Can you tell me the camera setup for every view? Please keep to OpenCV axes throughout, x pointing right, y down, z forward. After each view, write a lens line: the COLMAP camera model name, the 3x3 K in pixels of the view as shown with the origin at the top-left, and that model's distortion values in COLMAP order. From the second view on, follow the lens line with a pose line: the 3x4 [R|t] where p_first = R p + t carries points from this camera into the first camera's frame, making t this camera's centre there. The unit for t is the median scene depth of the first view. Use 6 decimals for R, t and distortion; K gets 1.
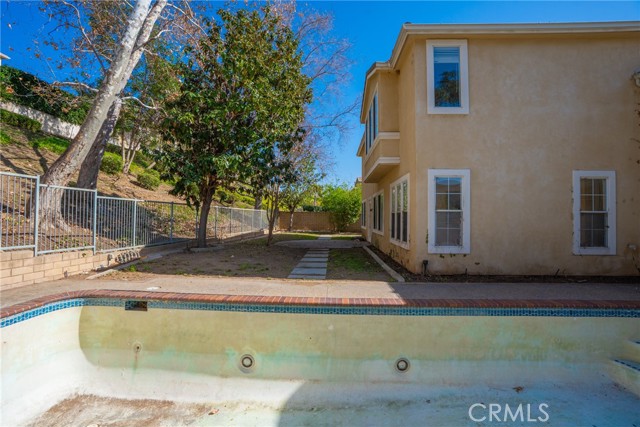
lens RADIAL K [[292.5, 0, 320.0], [0, 292.5, 213.5], [0, 0, 1]] dist [-0.055986, 0.018890]
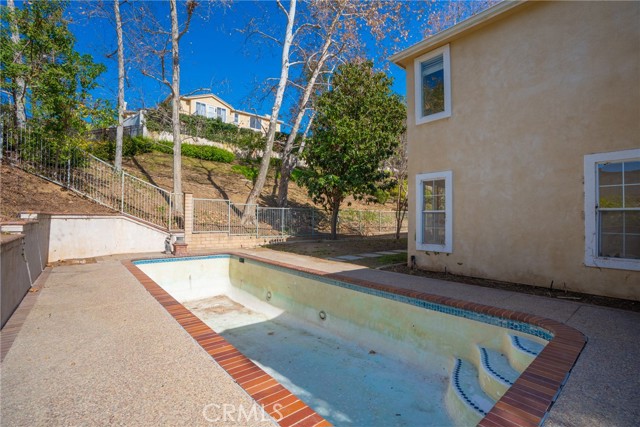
lens RADIAL K [[292.5, 0, 320.0], [0, 292.5, 213.5], [0, 0, 1]] dist [-0.055986, 0.018890]
pose [[0.685975, -0.014875, -0.727473, 0.952762], [0.009675, 0.999889, -0.011322, 0.006272], [0.727561, 0.000728, 0.686043, -0.039777]]
